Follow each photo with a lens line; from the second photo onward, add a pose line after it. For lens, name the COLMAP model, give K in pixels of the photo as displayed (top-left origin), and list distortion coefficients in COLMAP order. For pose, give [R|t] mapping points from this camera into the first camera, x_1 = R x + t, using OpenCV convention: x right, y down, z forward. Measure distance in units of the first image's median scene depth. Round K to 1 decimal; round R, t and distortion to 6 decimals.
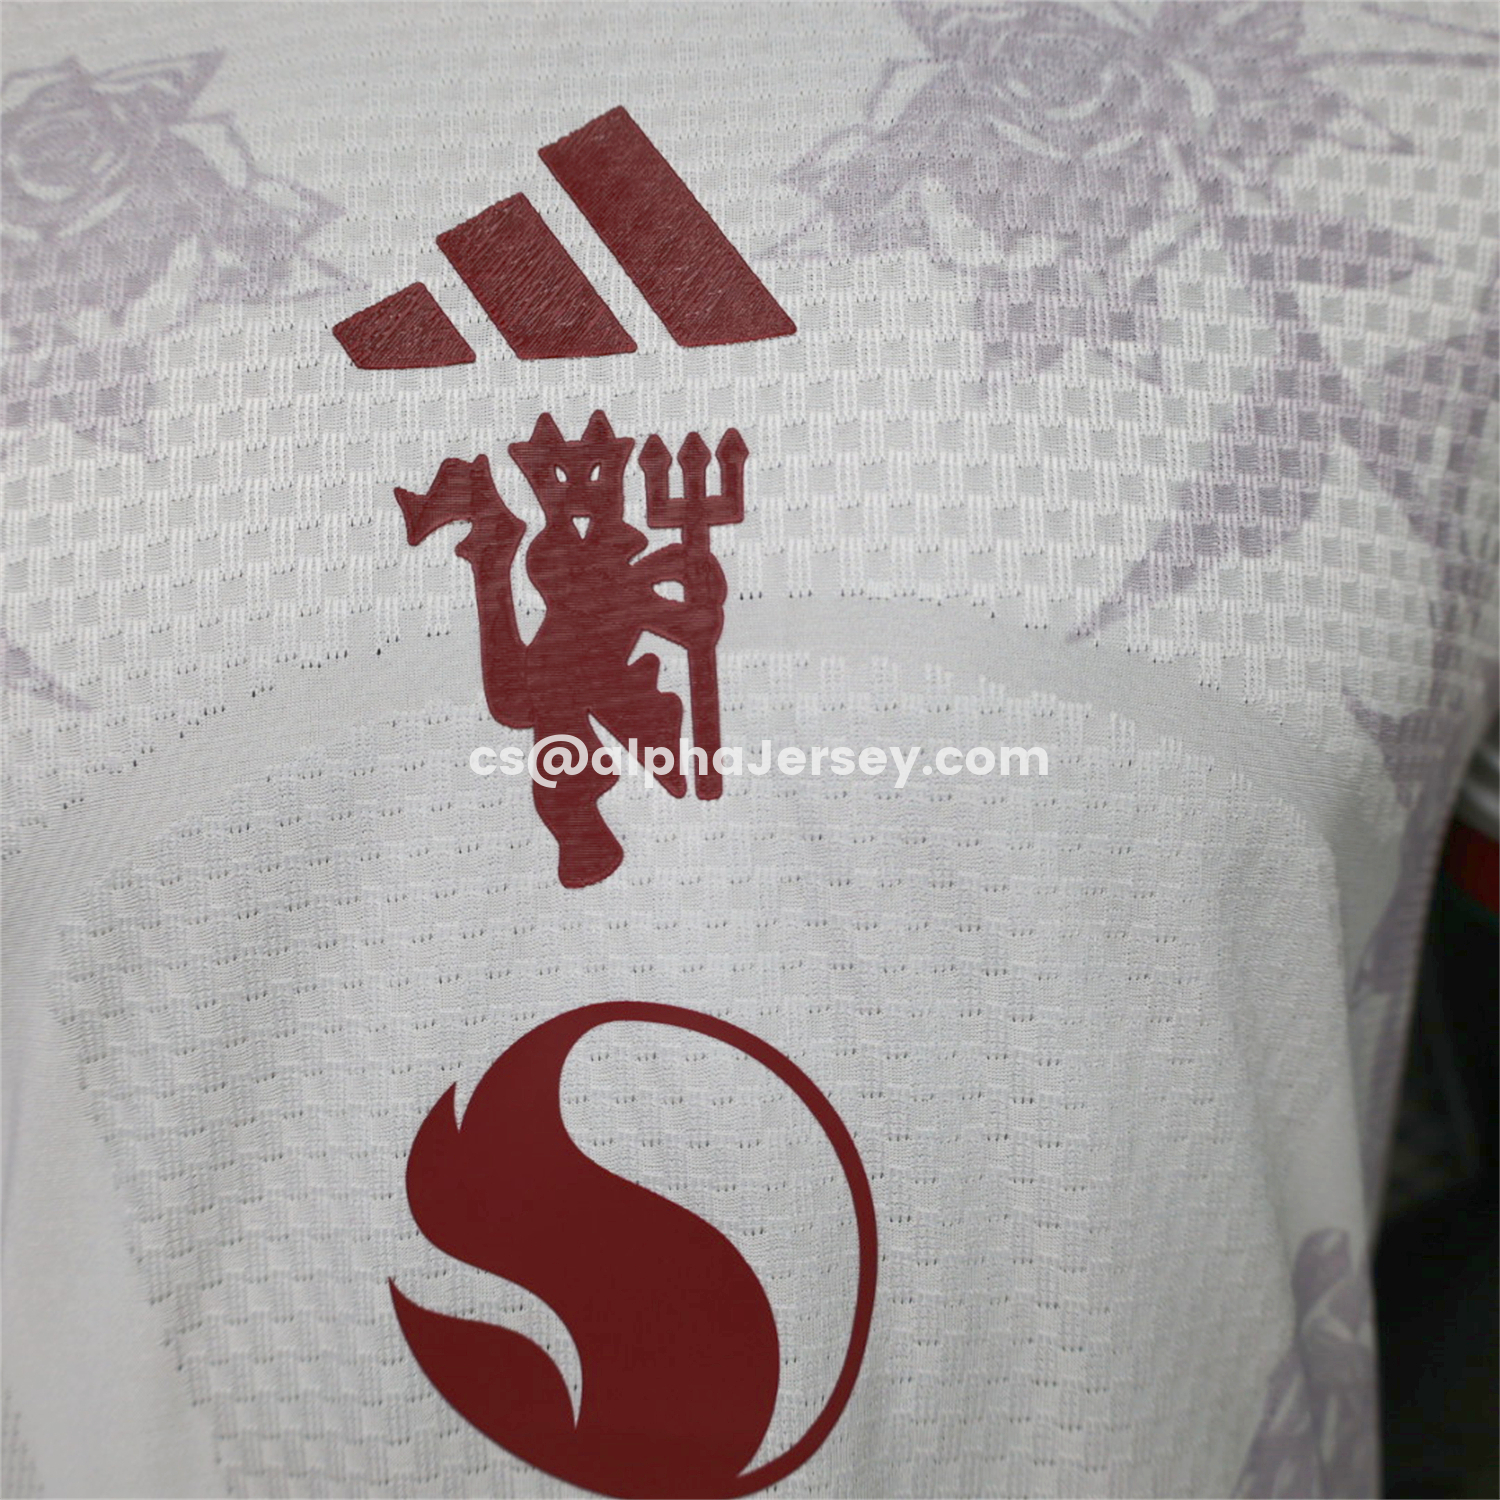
lens RADIAL K [[1527.0, 0, 750.0], [0, 1527.0, 750.0], [0, 0, 1]] dist [-0.041296, 0.030440]
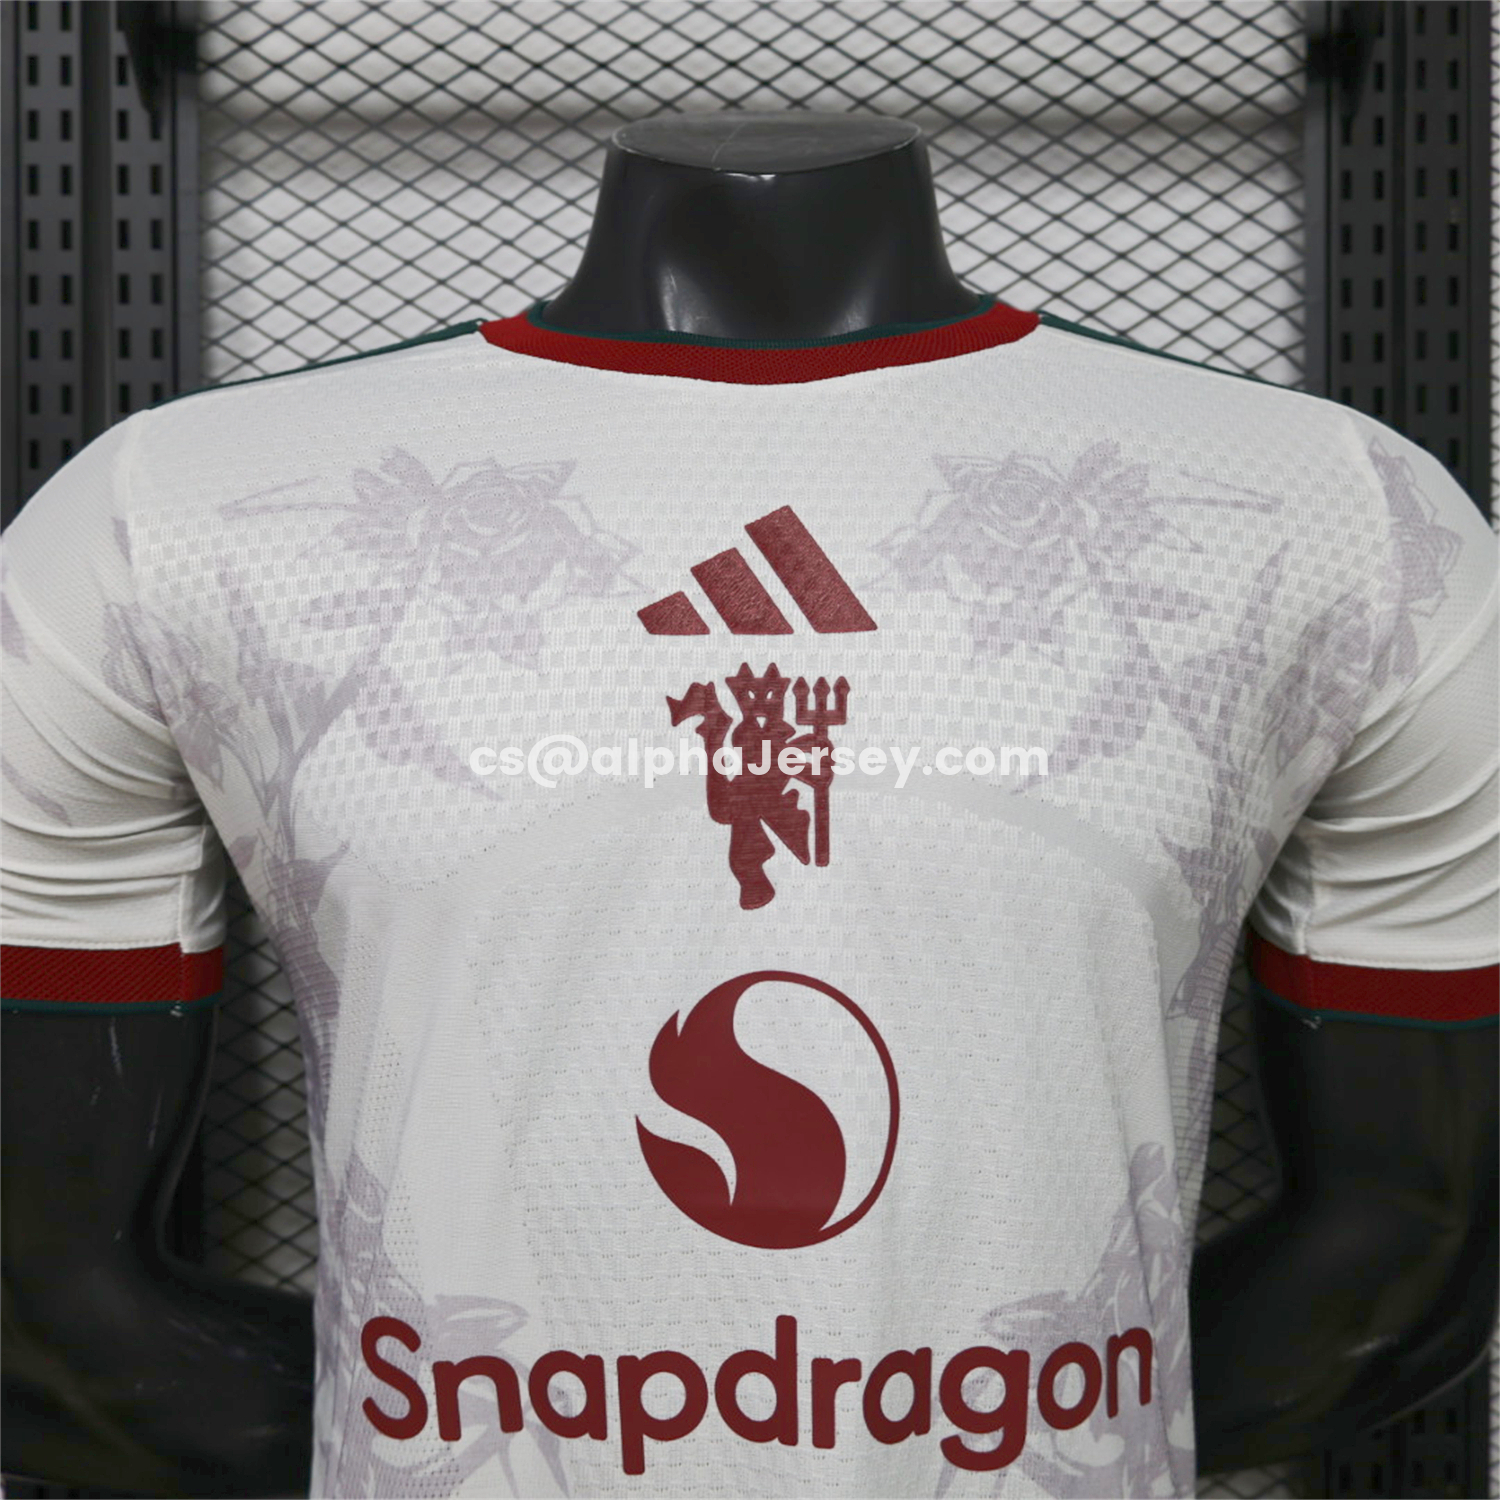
lens RADIAL K [[1527.0, 0, 750.0], [0, 1527.0, 750.0], [0, 0, 1]] dist [-0.041296, 0.030440]
pose [[0.998257, 0.057456, 0.013469, -0.147127], [-0.054954, 0.988244, -0.142668, 0.162187], [-0.021508, 0.141679, 0.989679, -0.889147]]
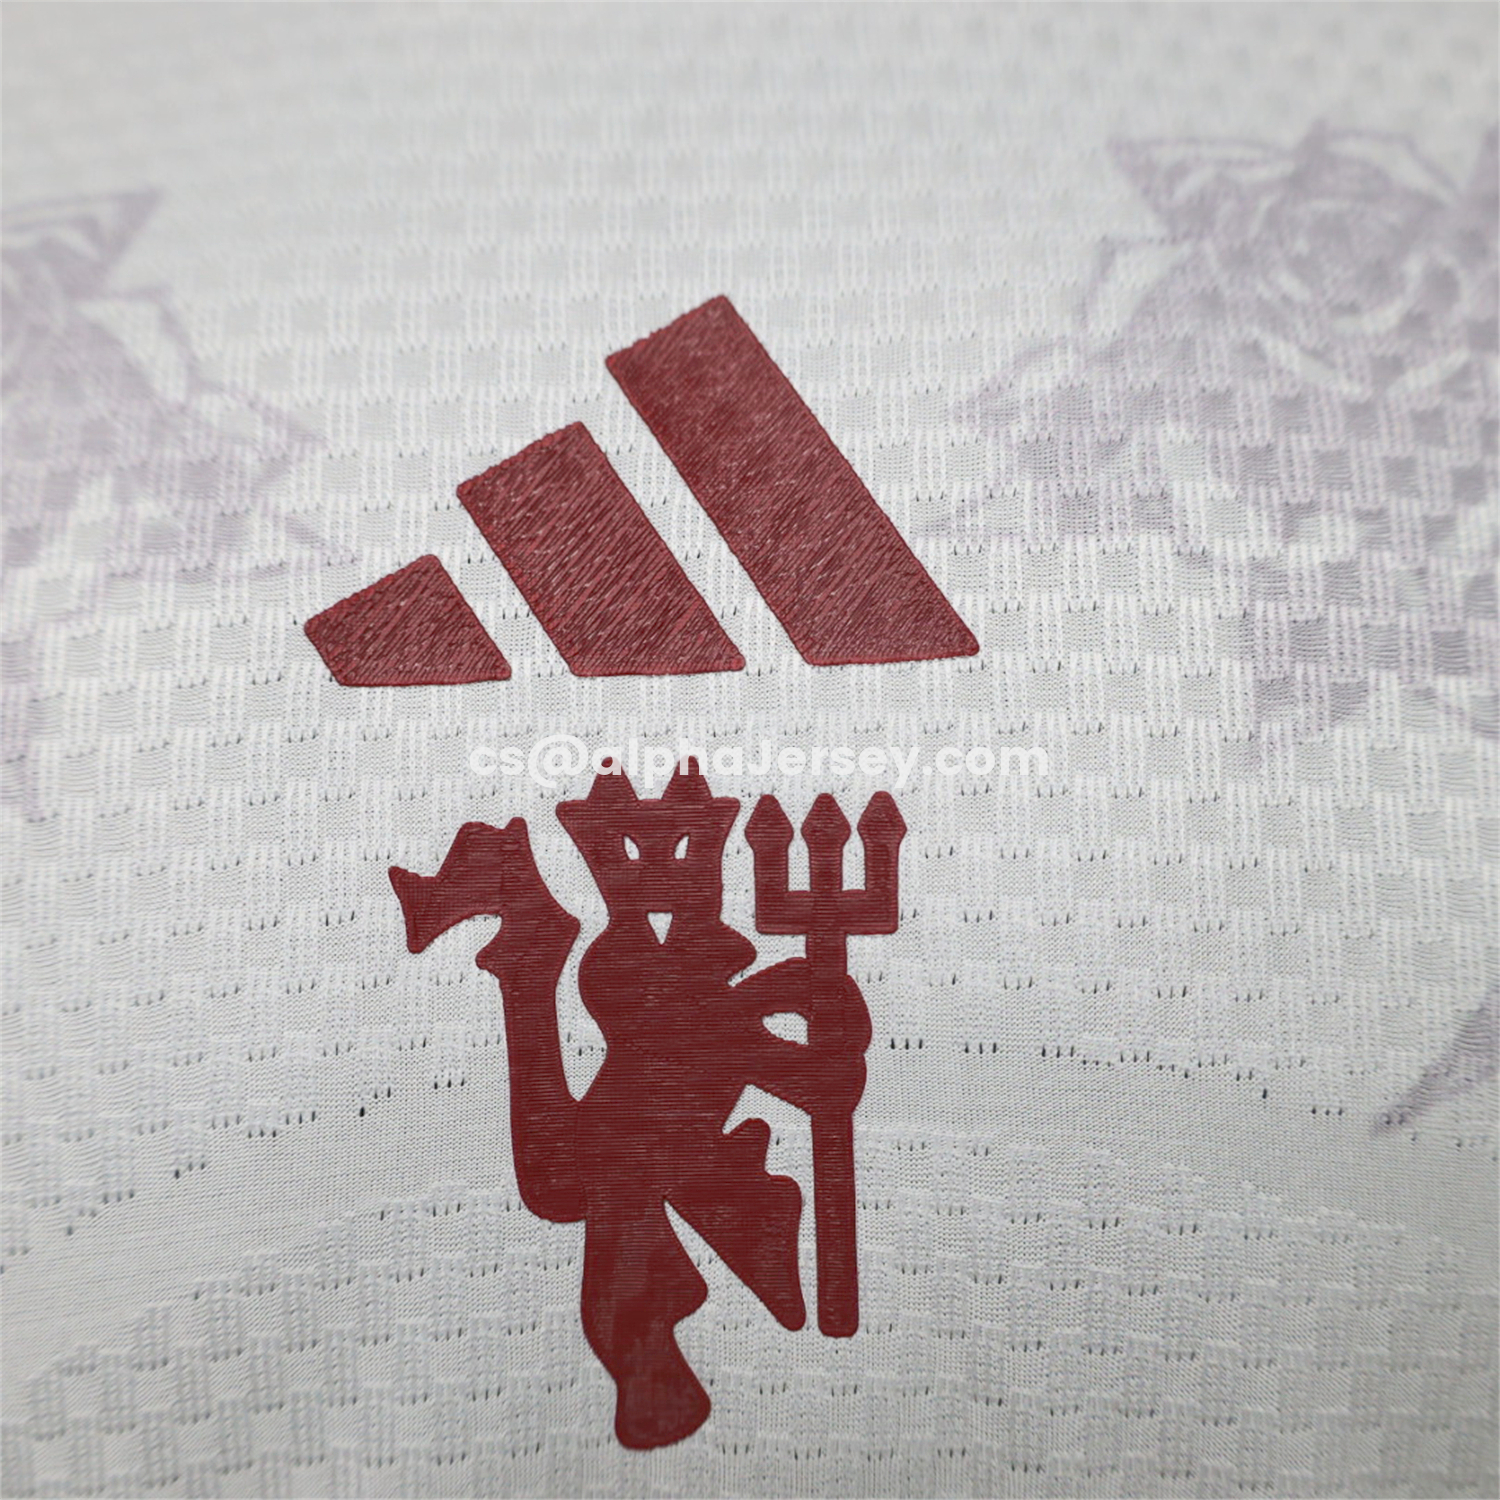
lens RADIAL K [[1507.3, 0, 725.5], [0, 1507.3, 686.8], [0, 0, 1]] dist [-0.016210, 0.005139]
pose [[0.999685, 0.025062, 0.001383, -0.083865], [-0.025063, 0.999686, 0.000373, -0.253611], [-0.001373, -0.000407, 0.999999, 0.315881]]
